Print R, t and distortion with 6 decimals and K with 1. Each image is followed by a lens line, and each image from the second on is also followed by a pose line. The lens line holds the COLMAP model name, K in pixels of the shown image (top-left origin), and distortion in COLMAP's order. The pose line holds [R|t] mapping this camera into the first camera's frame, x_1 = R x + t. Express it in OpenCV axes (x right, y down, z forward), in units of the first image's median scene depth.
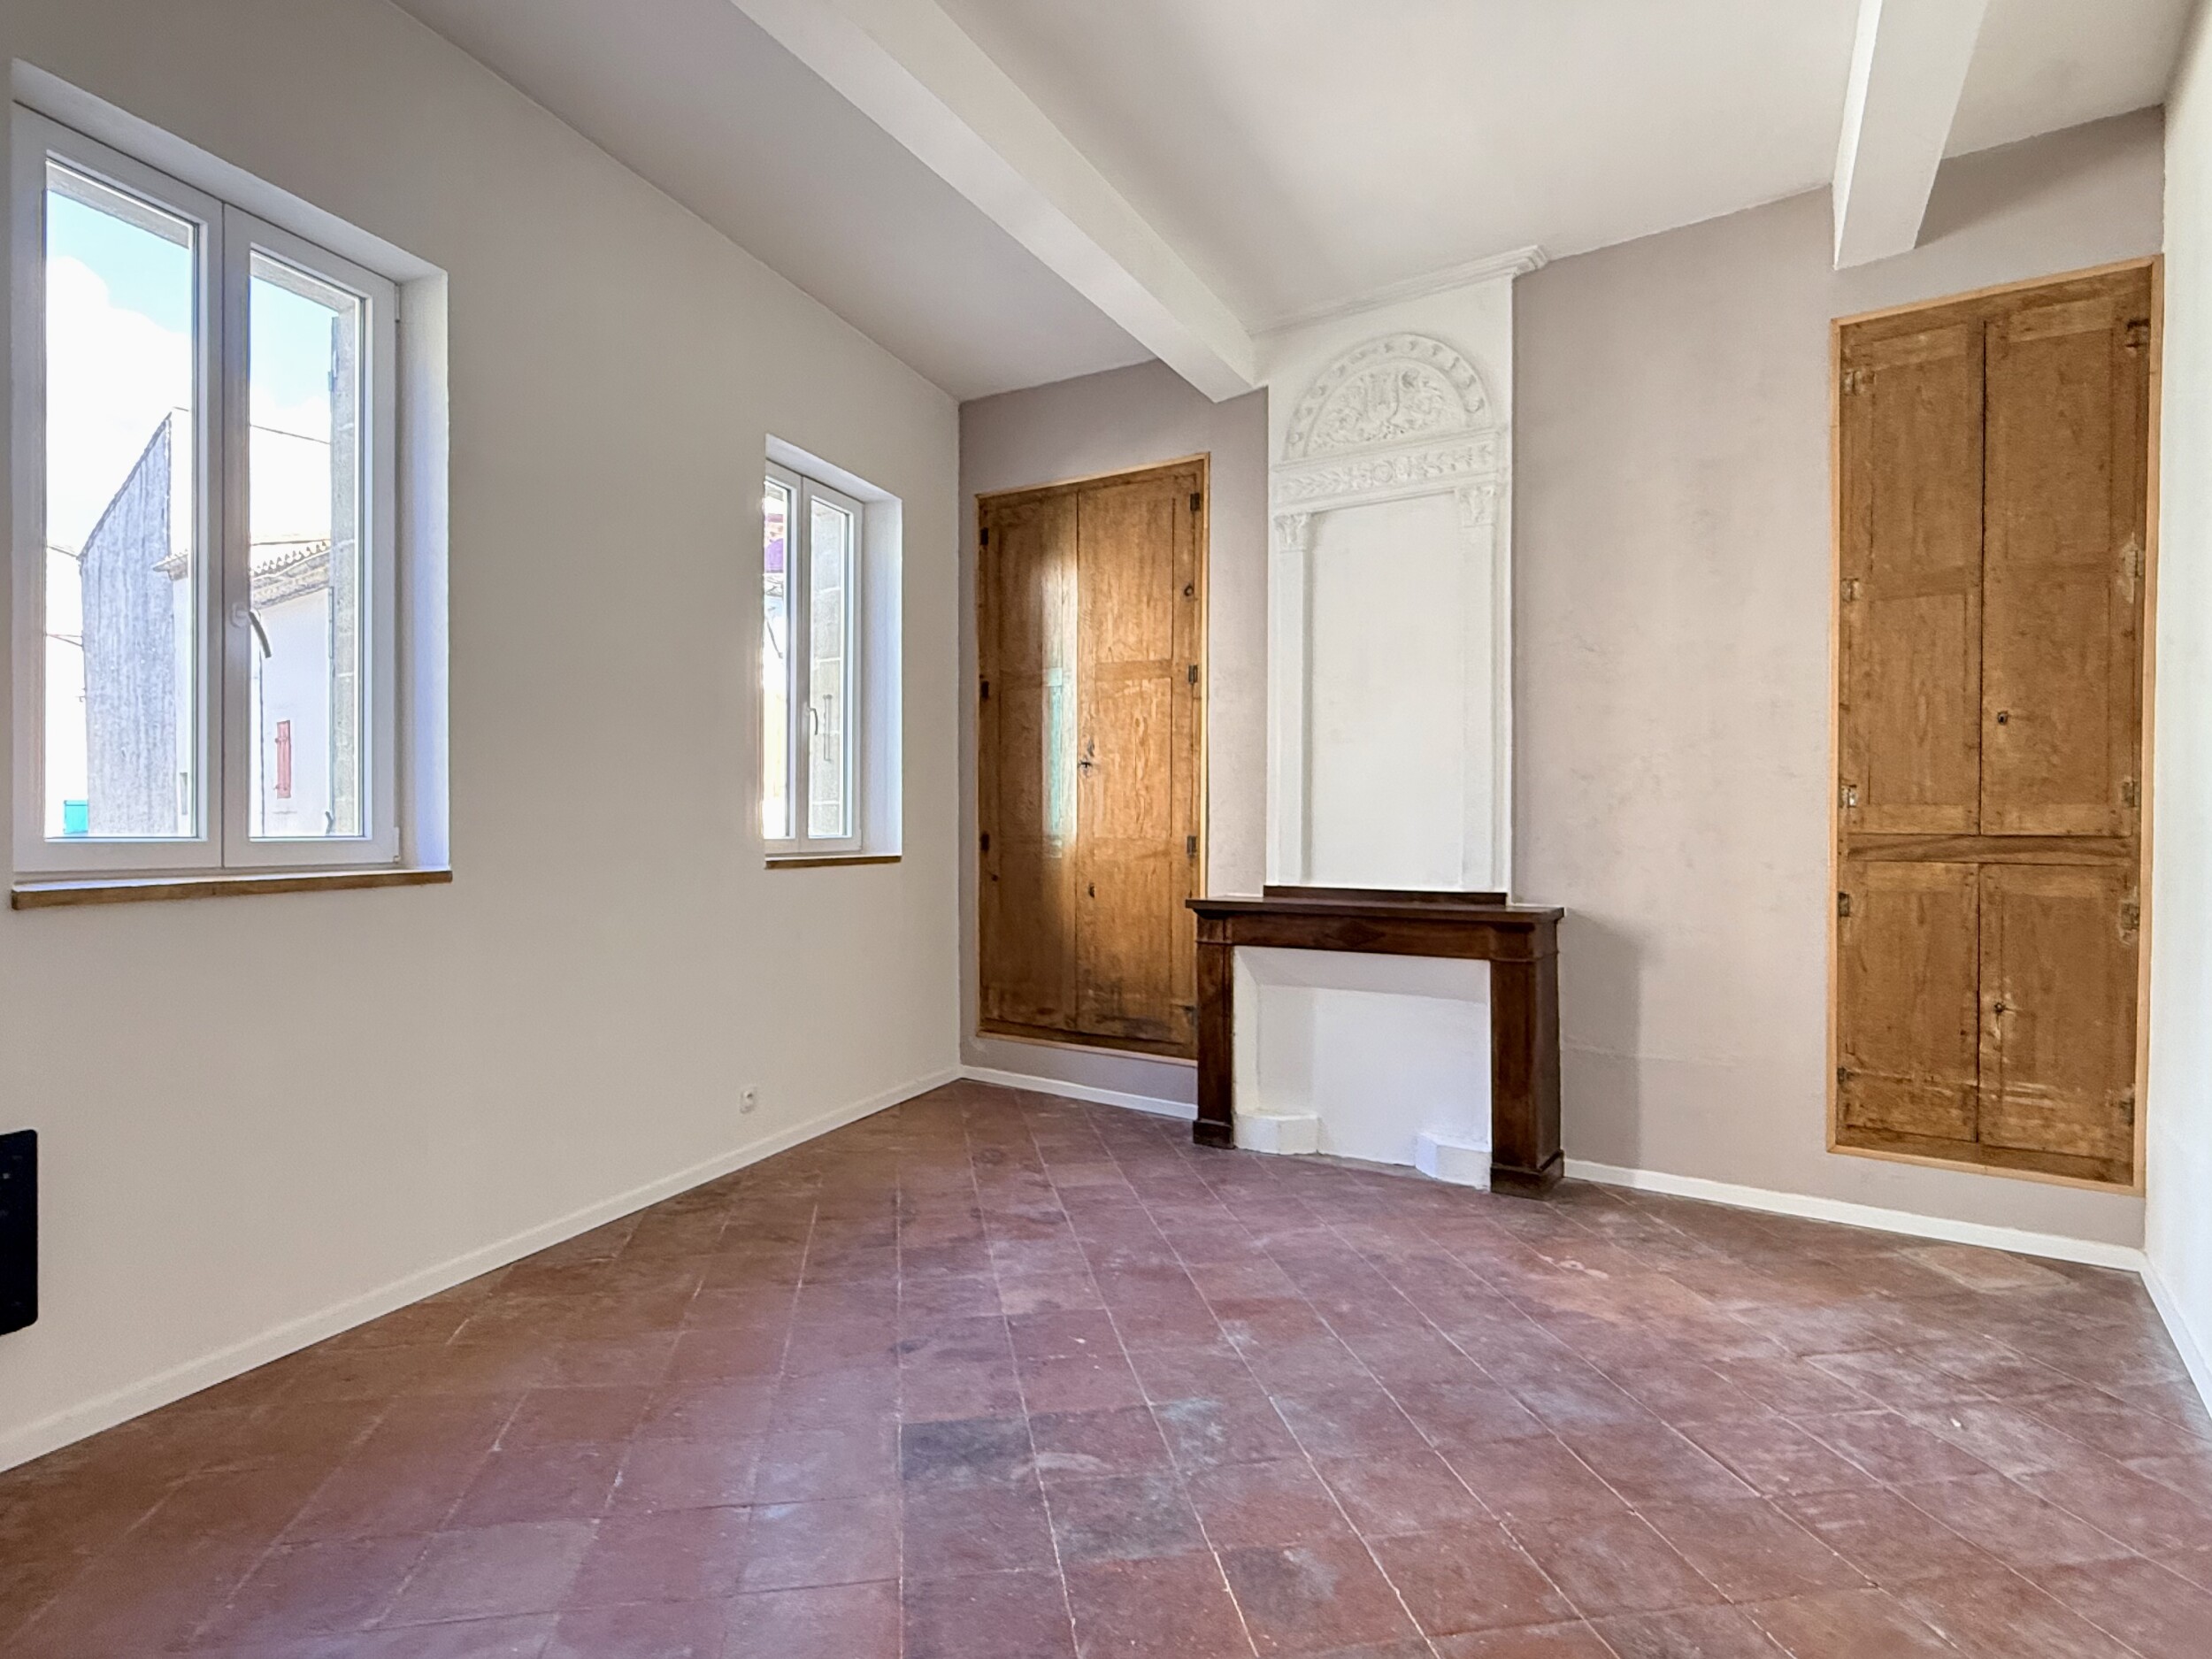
lens RADIAL K [[1200.3, 0, 1106.0], [0, 1200.3, 829.5], [0, 0, 1]] dist [-0.000680, 0.000331]
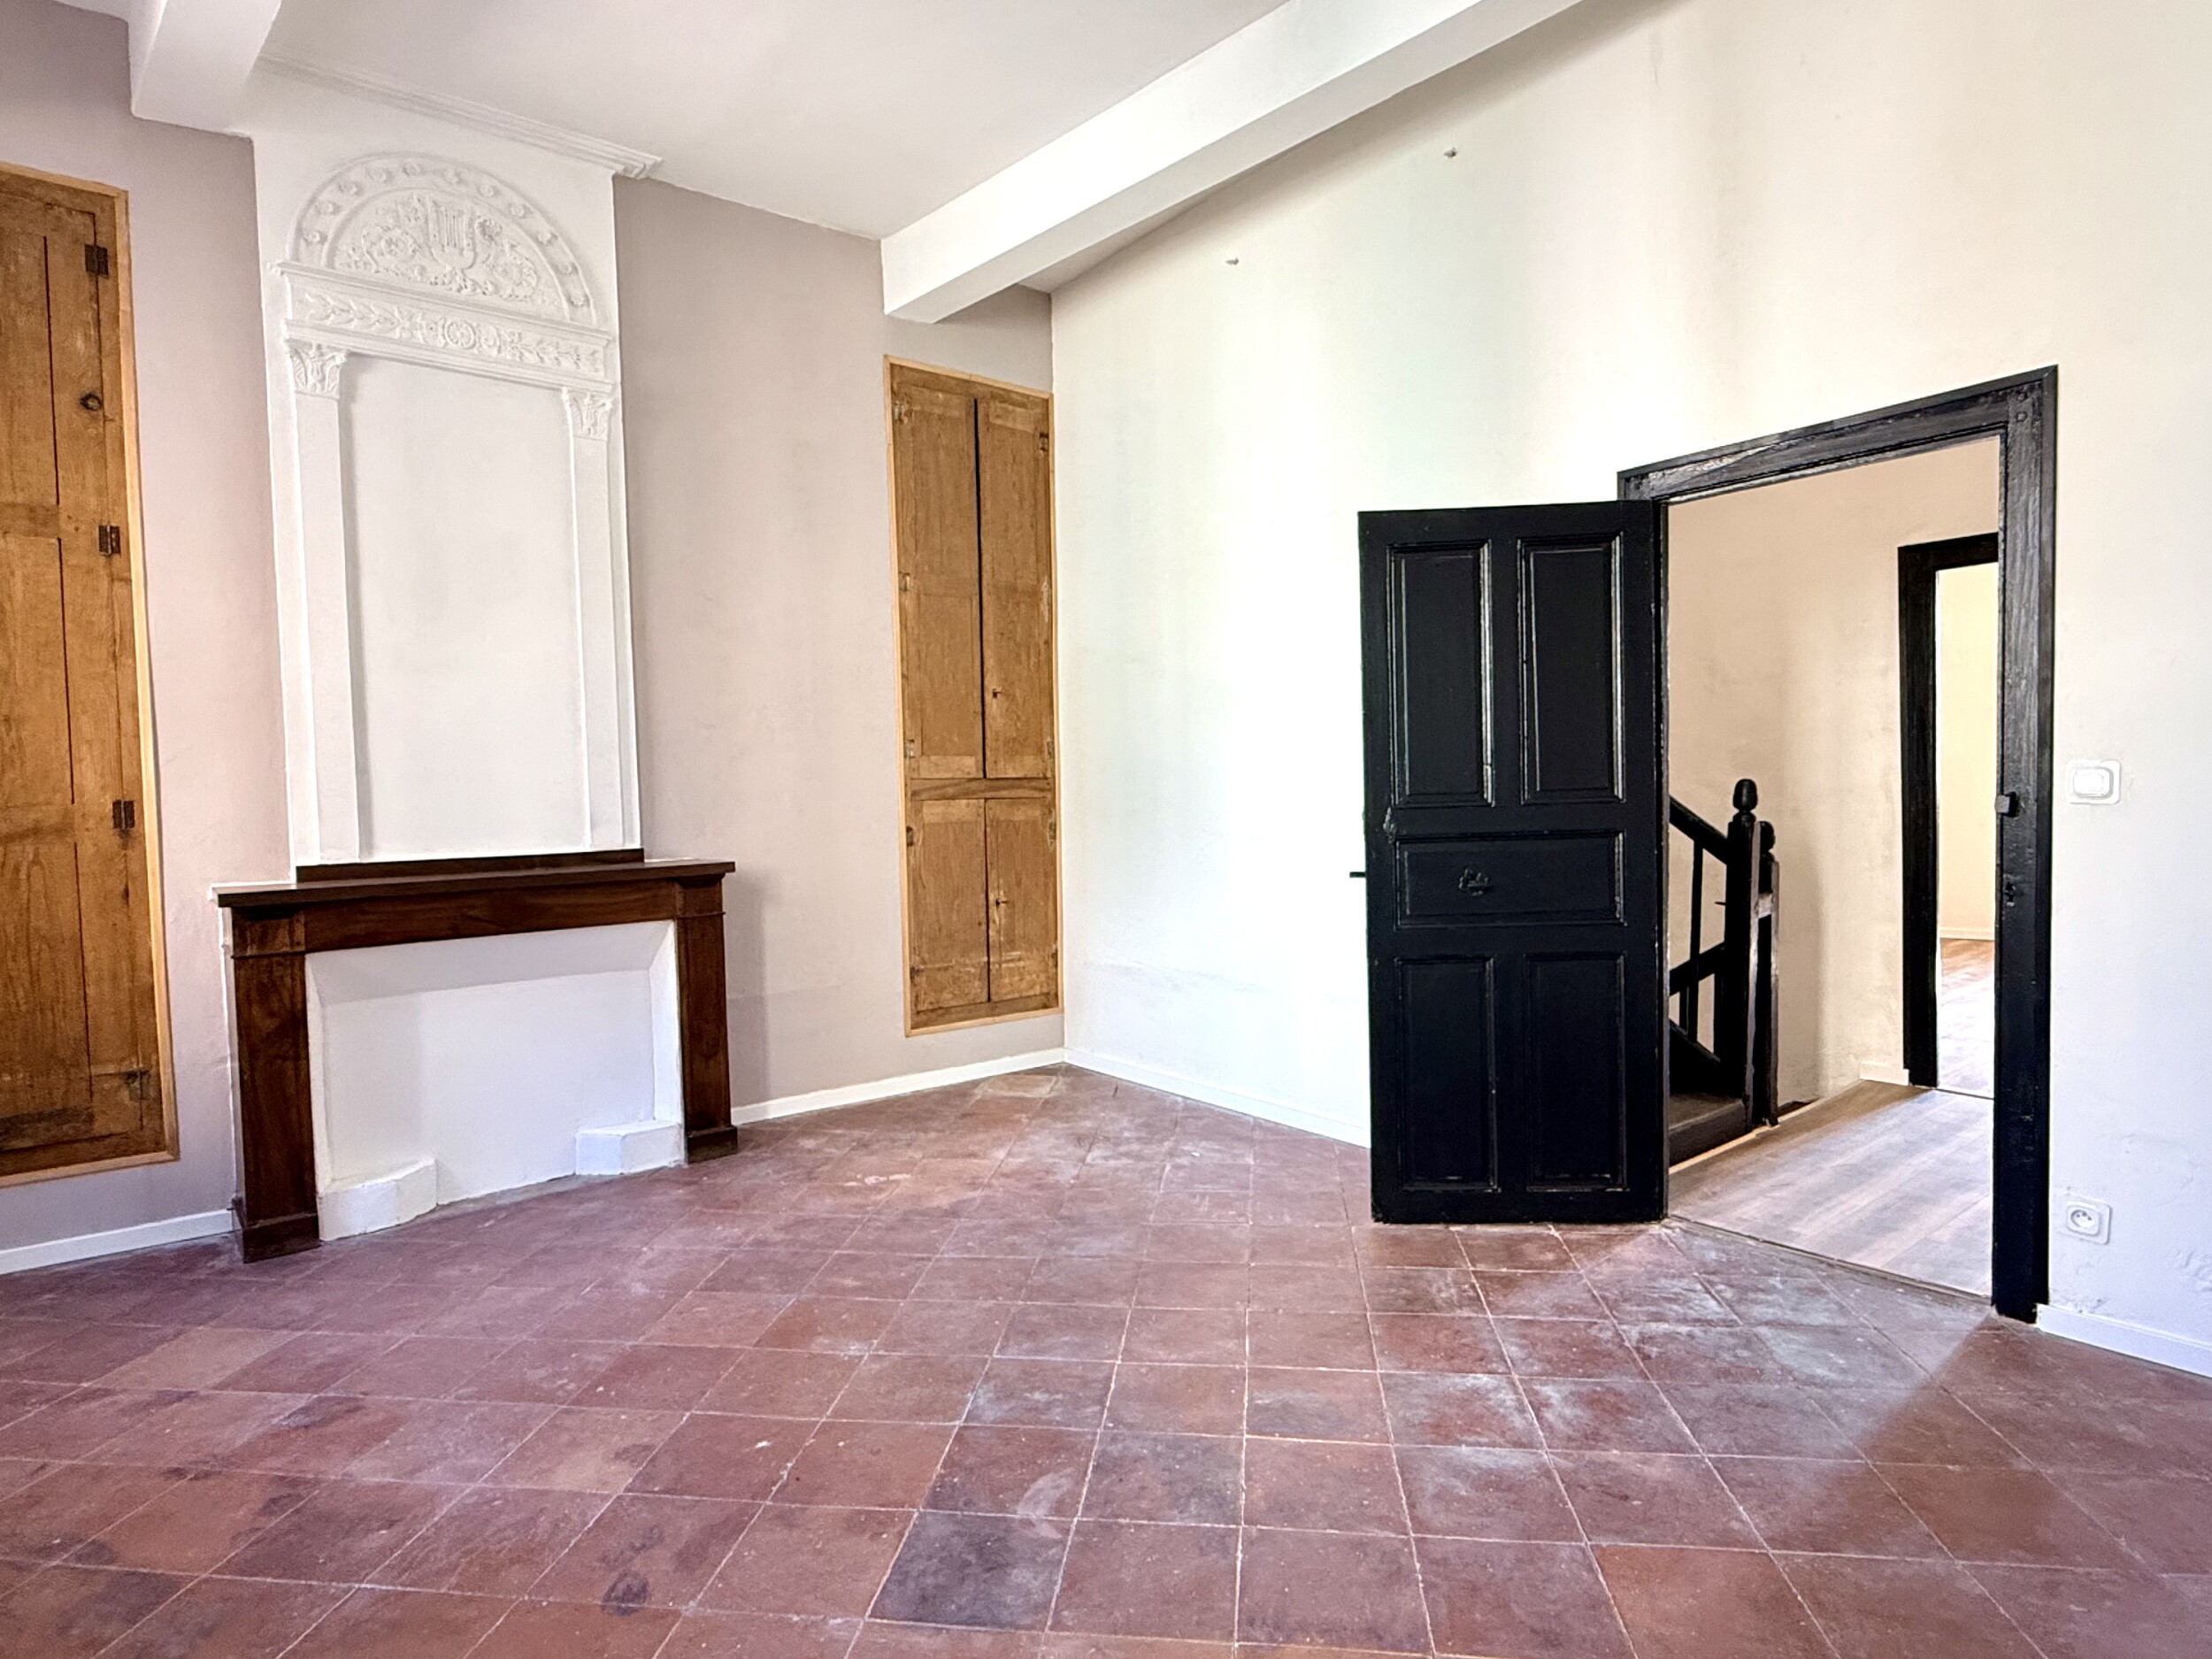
lens RADIAL K [[1192.5, 0, 1114.6], [0, 1192.5, 830.3], [0, 0, 1]] dist [-0.003206, 0.000812]
pose [[0.290004, -0.043141, 0.956053, -0.502025], [0.028241, 0.998934, 0.036509, 0.017487], [-0.956609, 0.016412, 0.290913, 0.437978]]
